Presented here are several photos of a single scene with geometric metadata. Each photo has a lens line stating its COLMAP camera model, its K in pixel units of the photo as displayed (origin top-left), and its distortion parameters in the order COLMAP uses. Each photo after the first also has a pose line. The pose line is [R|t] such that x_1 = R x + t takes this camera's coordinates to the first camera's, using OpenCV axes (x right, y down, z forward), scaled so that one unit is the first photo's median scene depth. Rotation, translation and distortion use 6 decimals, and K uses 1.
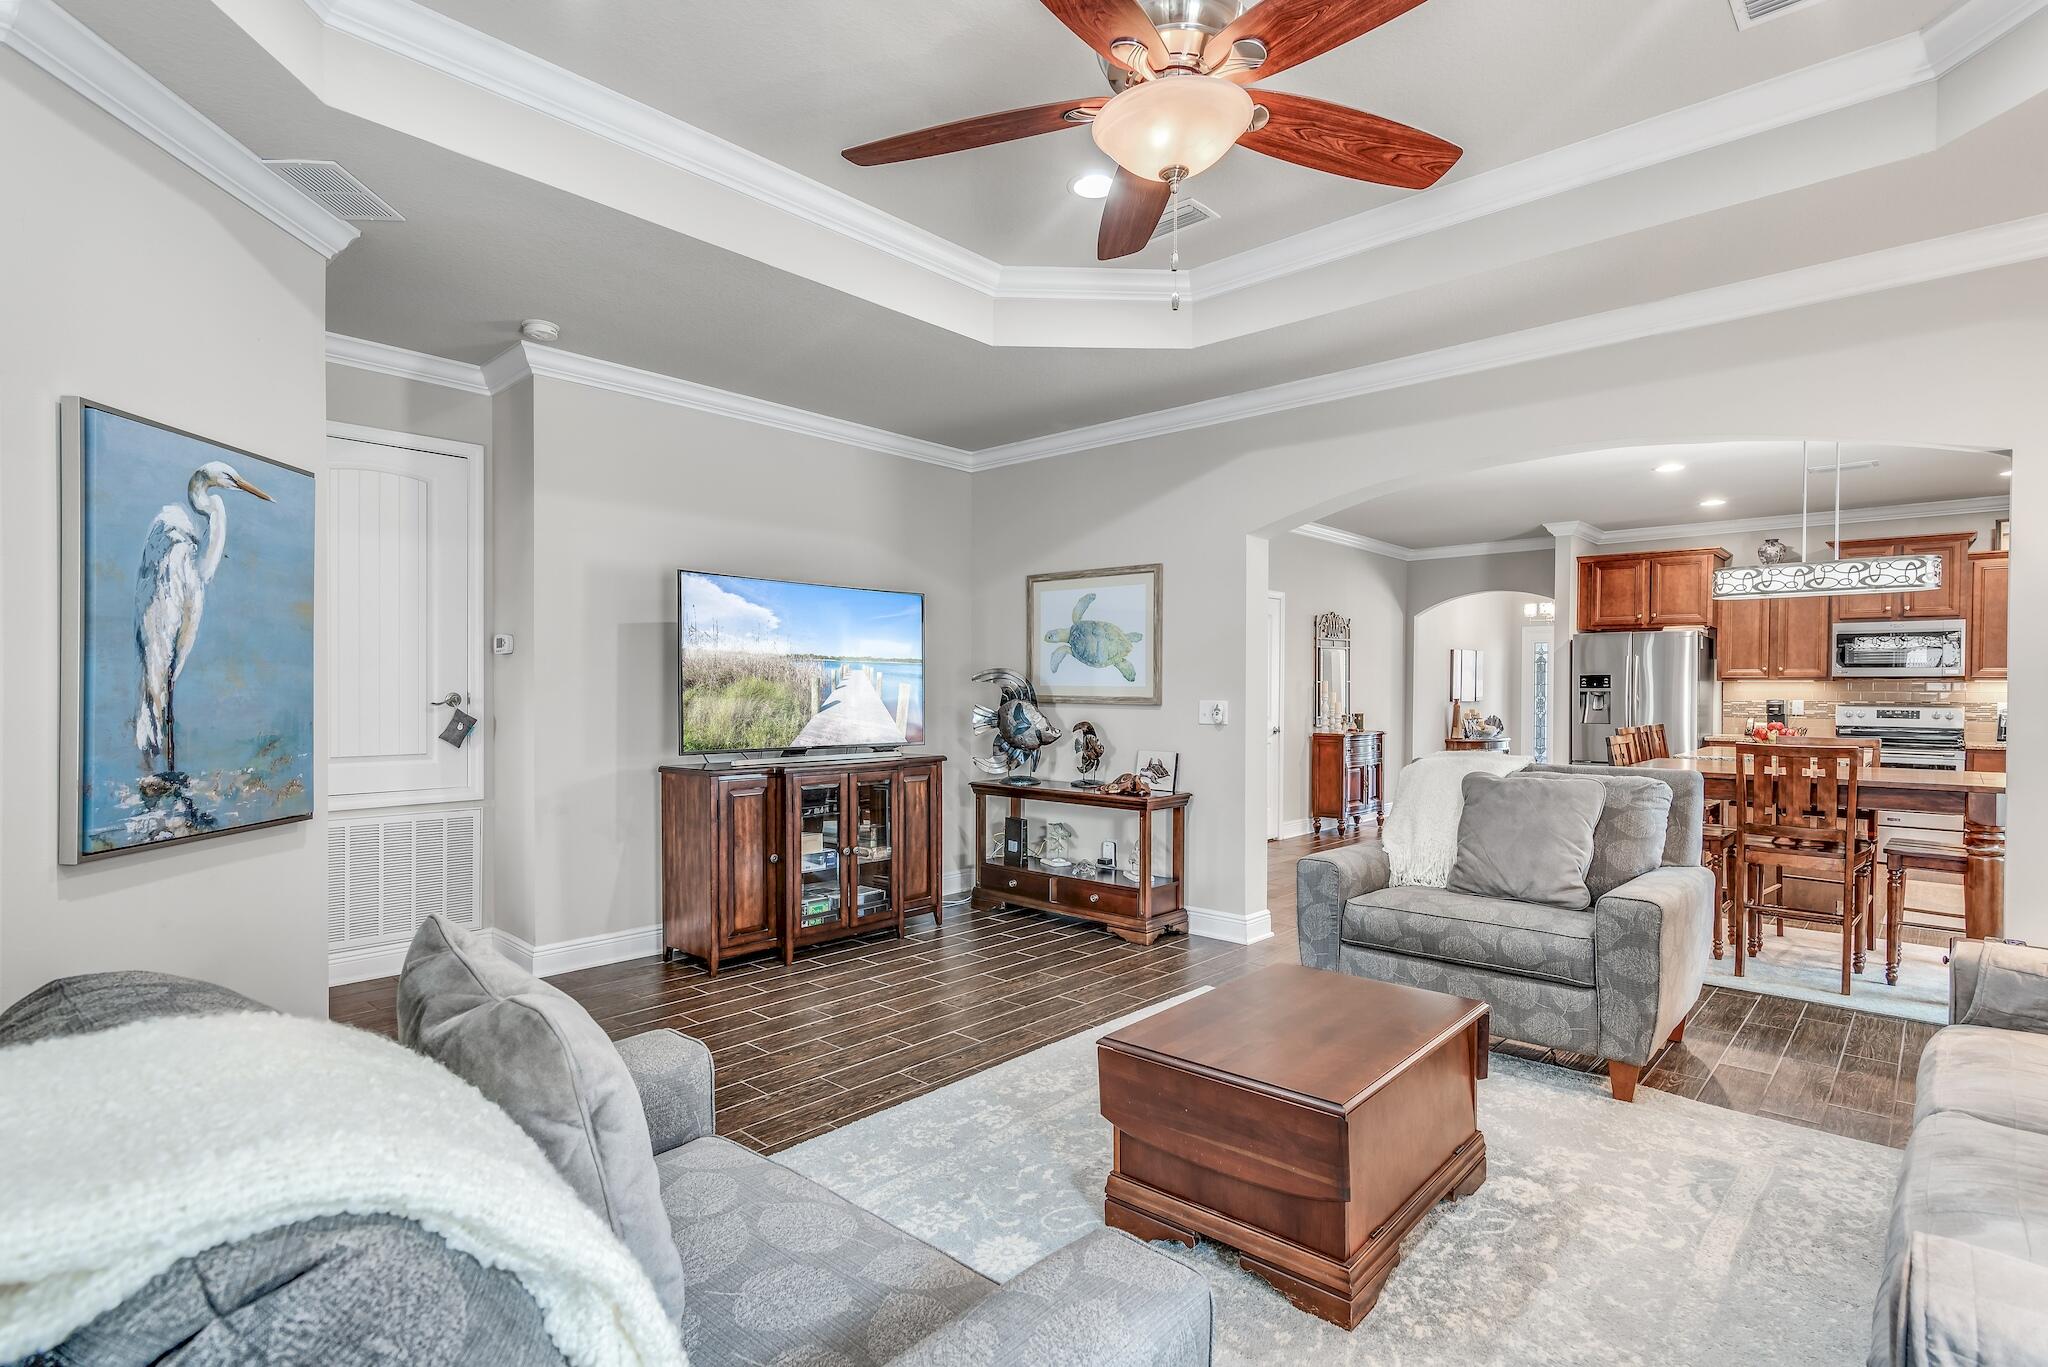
lens RADIAL K [[1004.1, 0, 1016.2], [0, 1004.1, 699.5], [0, 0, 1]] dist [0.003592, -0.001366]
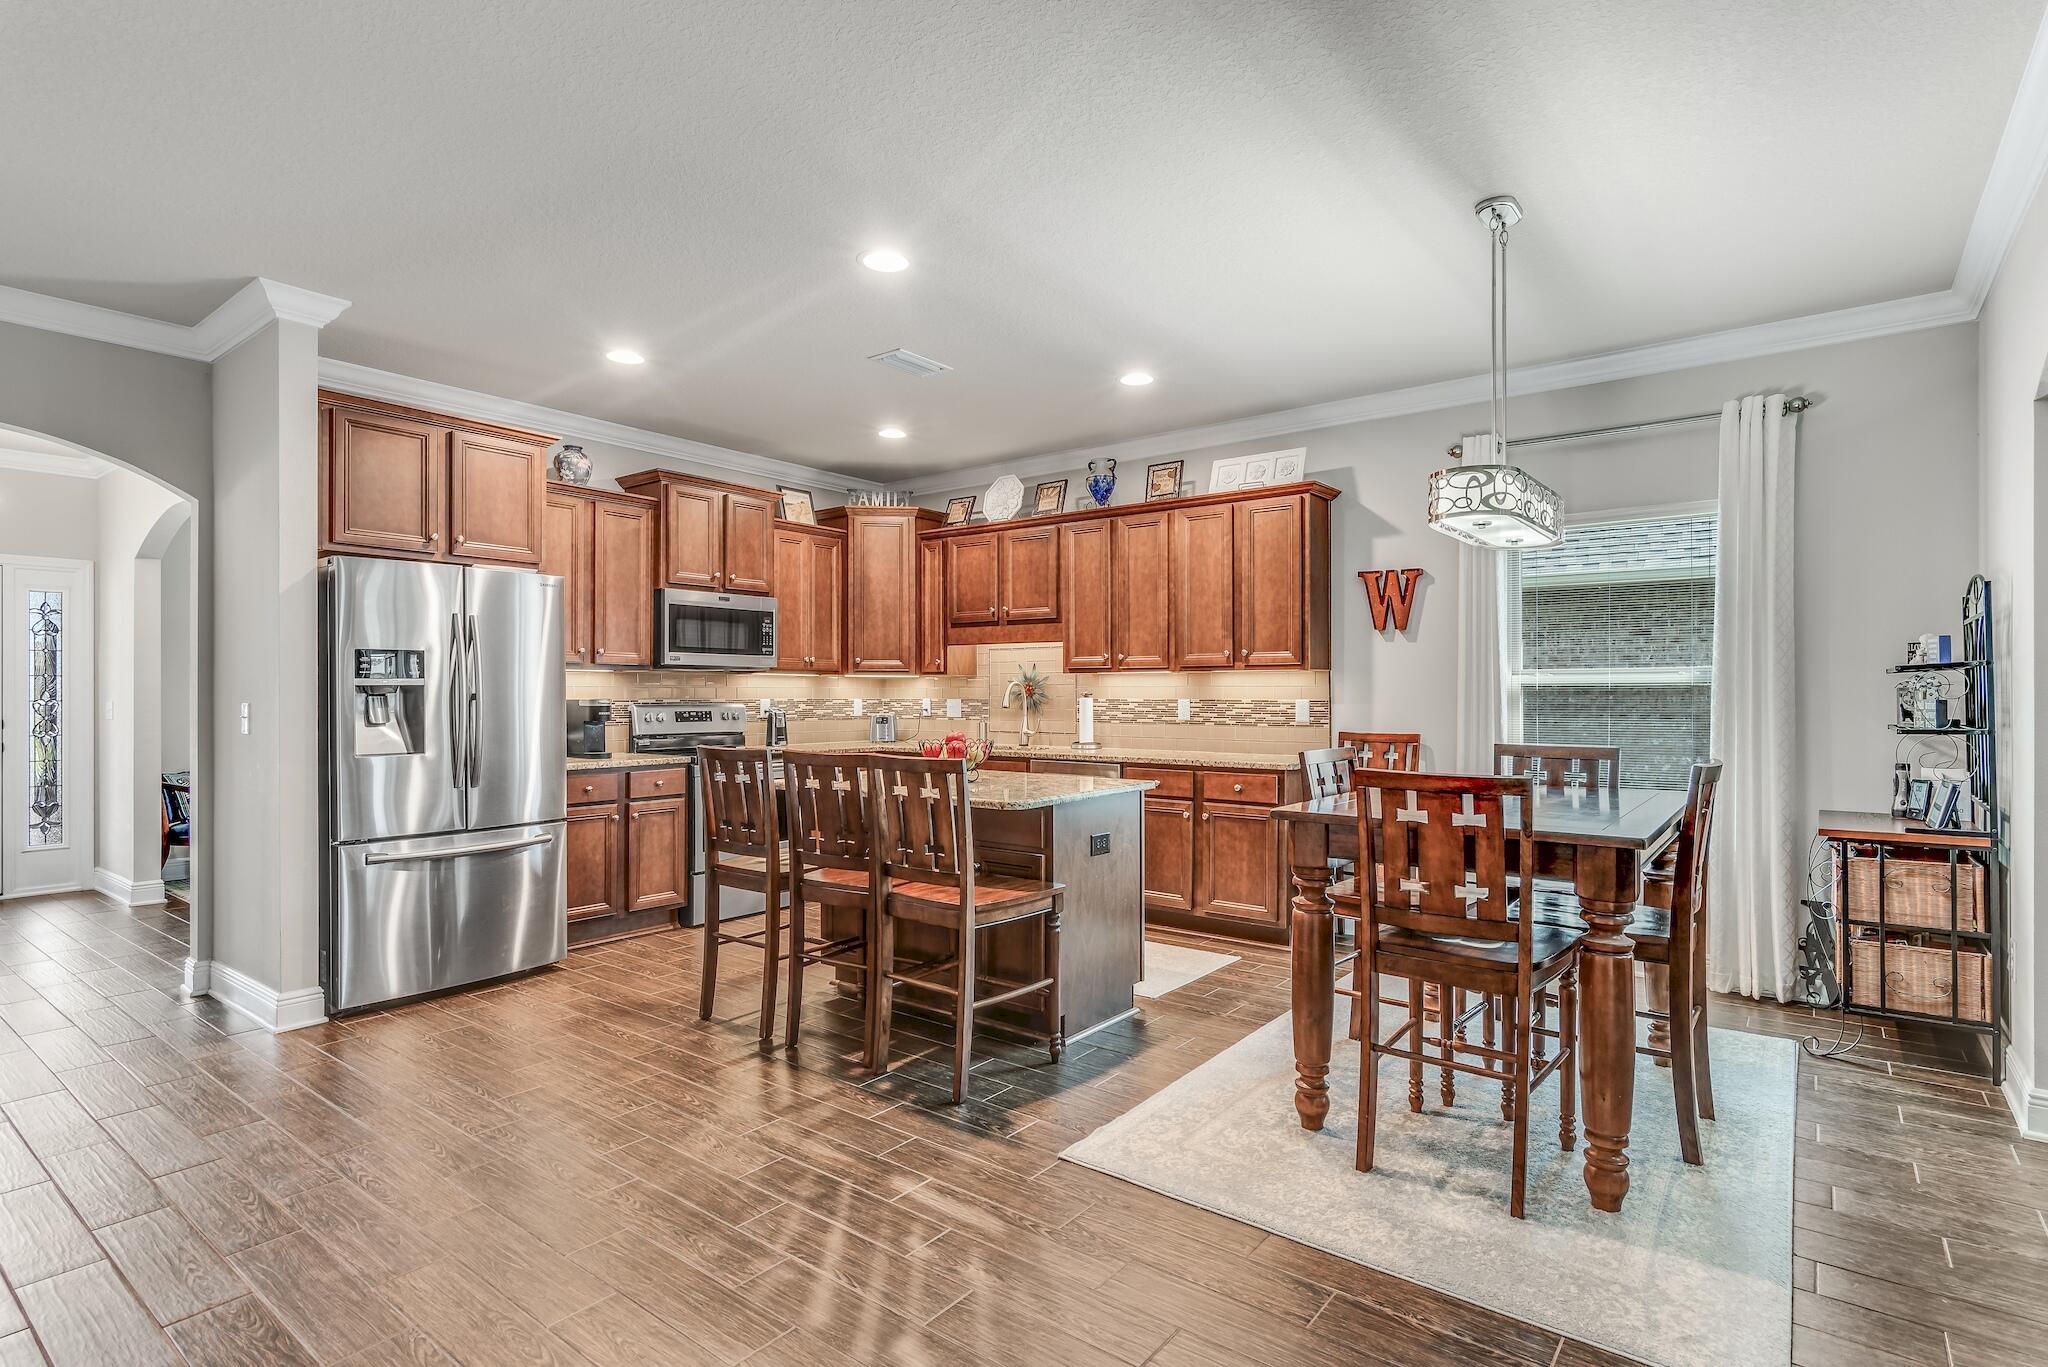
lens RADIAL K [[1002.6, 0, 1013.7], [0, 1002.6, 688.1], [0, 0, 1]] dist [0.004102, -0.001388]
pose [[-0.072563, 0.000066, 0.997364, 0.170856], [0.011637, 0.999932, 0.000780, -0.006876], [-0.997296, 0.011662, -0.072559, 1.313389]]
